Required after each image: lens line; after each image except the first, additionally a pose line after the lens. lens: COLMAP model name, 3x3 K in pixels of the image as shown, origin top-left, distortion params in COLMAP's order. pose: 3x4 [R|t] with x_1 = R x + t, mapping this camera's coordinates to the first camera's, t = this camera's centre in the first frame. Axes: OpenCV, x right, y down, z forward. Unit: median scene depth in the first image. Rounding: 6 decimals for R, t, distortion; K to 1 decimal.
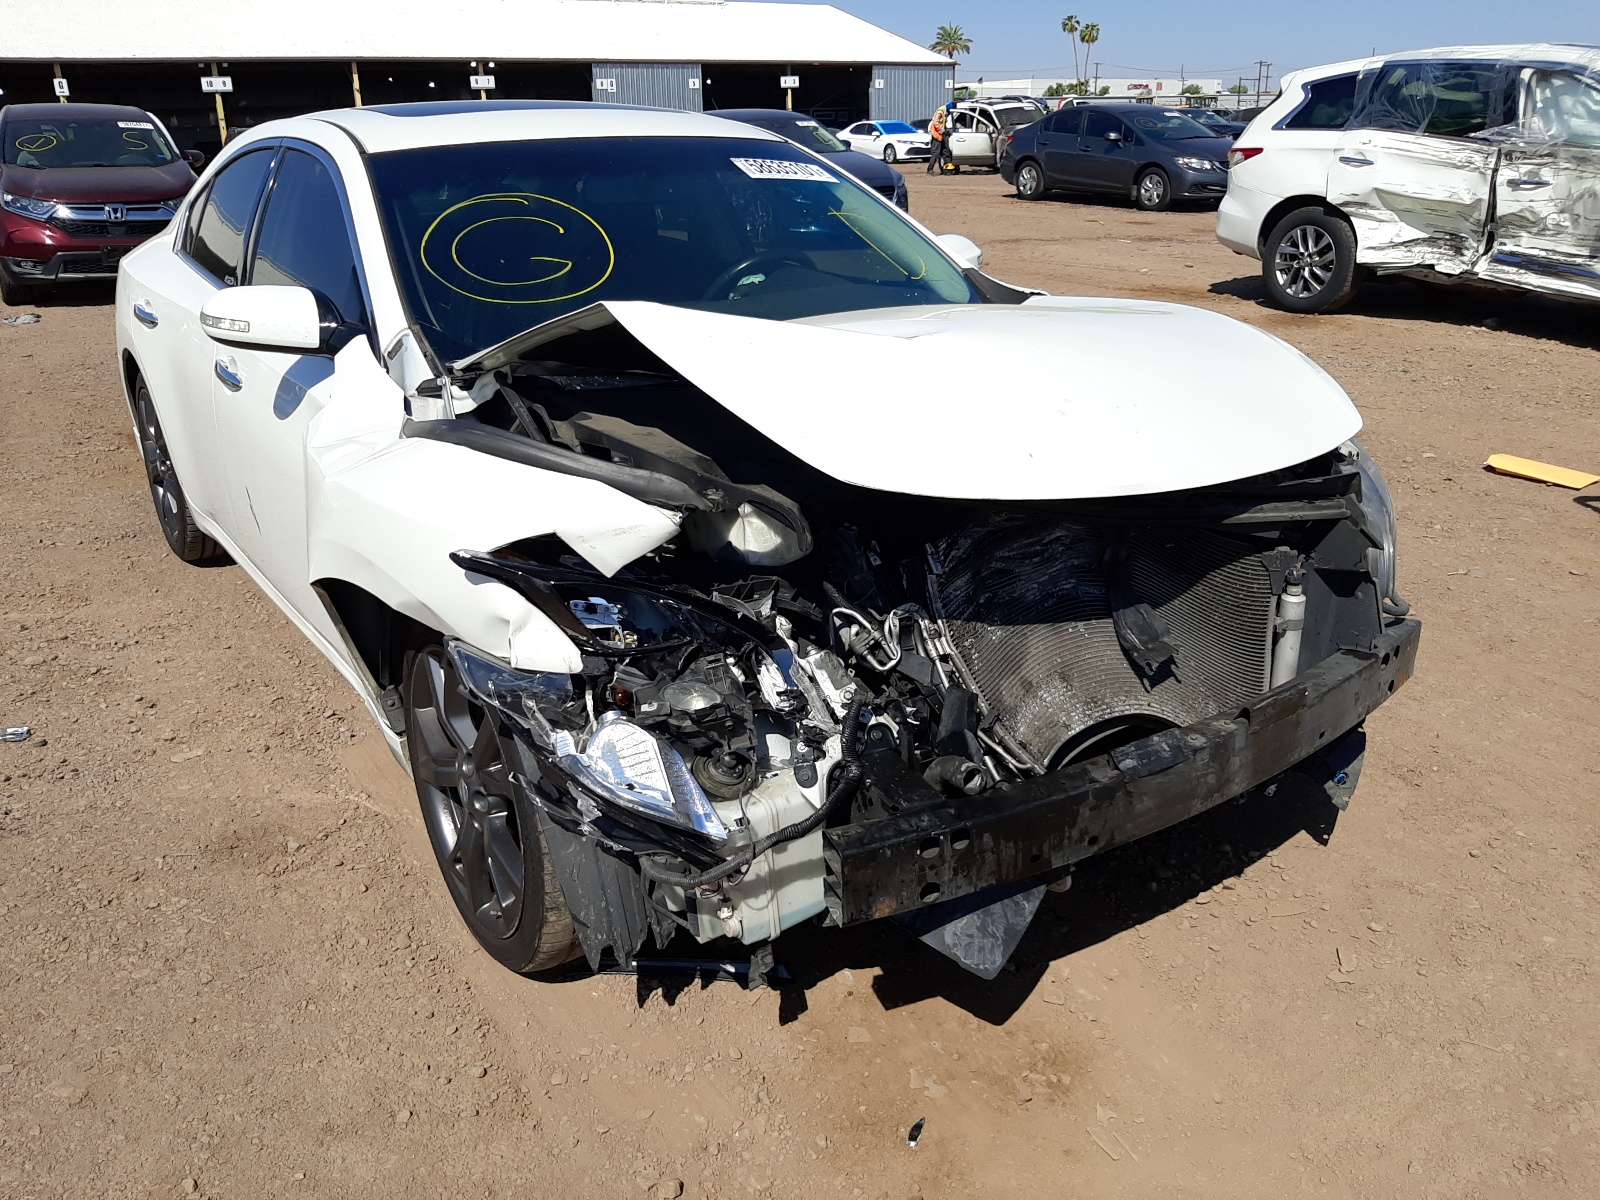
lens RADIAL K [[1224.3, 0, 772.3], [0, 1224.3, 642.2], [0, 0, 1]] dist [0.033284, -0.070412]
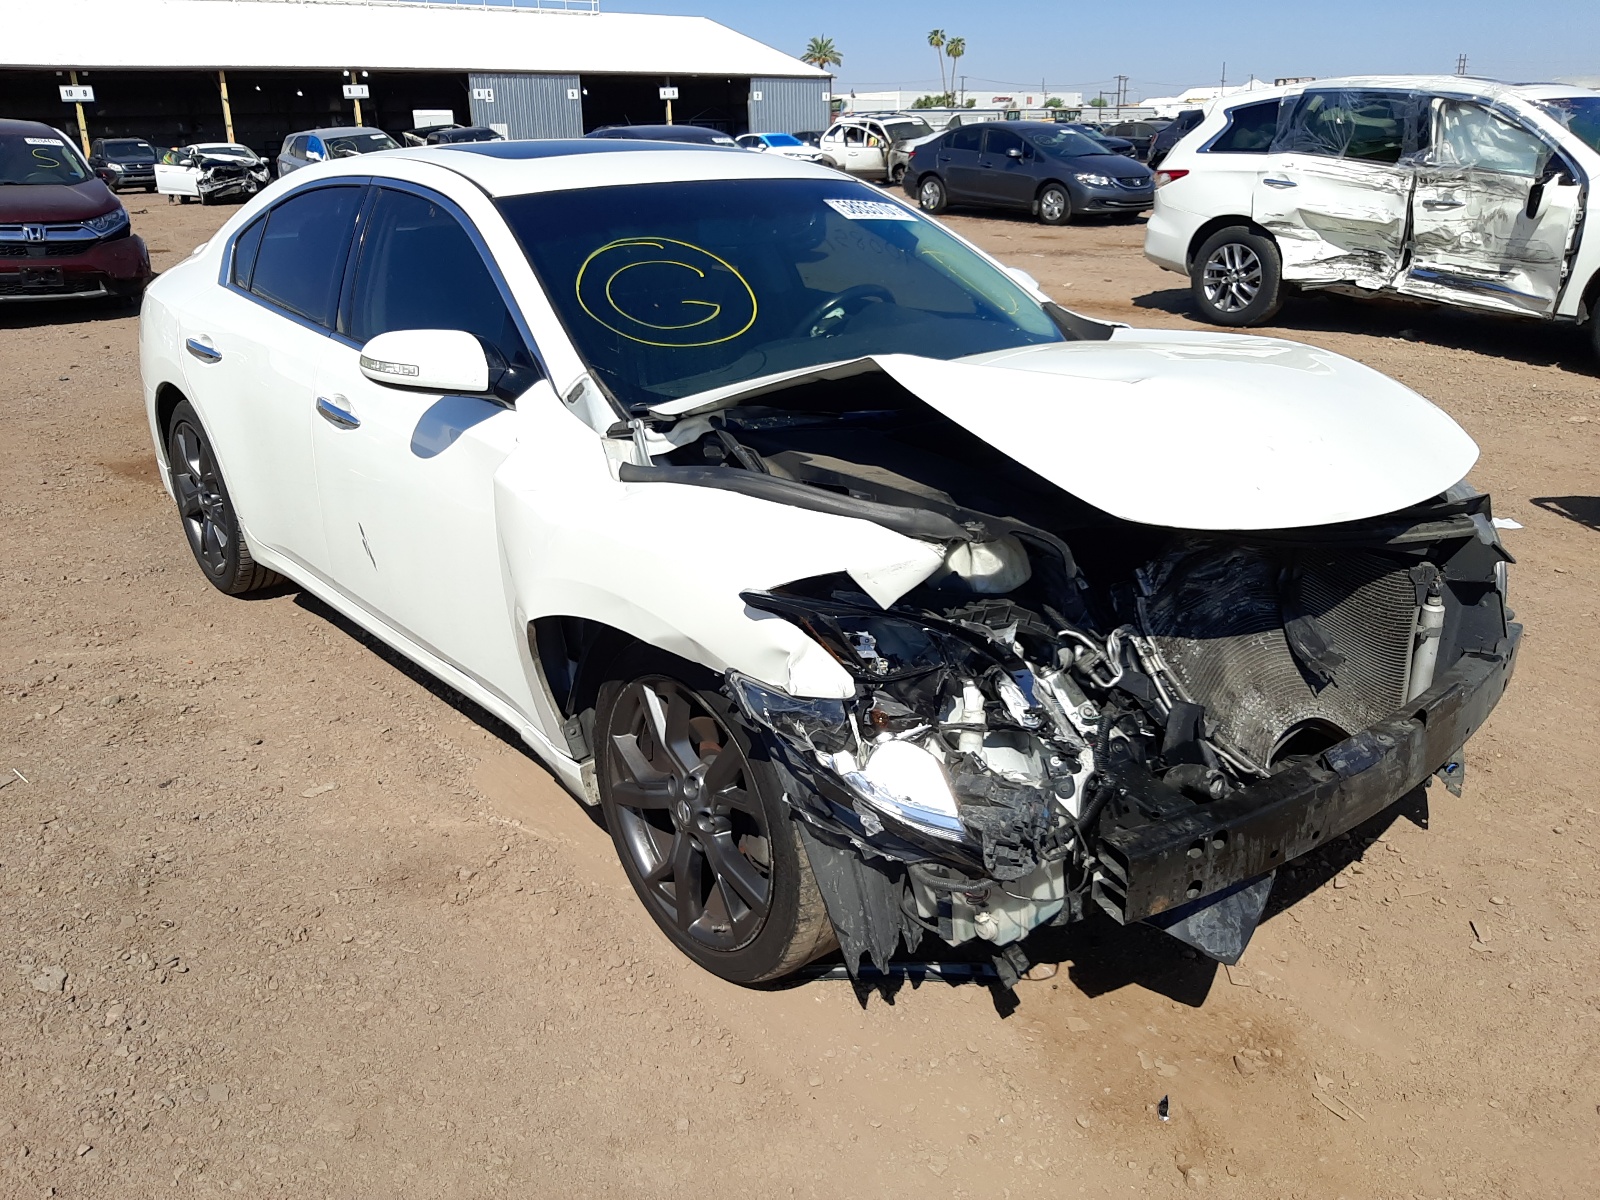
lens RADIAL K [[1224.3, 0, 765.1], [0, 1224.3, 637.1], [0, 0, 1]] dist [0.033284, -0.070412]
pose [[0.995878, -0.030603, 0.085385, -0.234744], [0.031495, 0.999462, -0.009117, -0.015864], [-0.085060, 0.011769, 0.996306, -0.047284]]
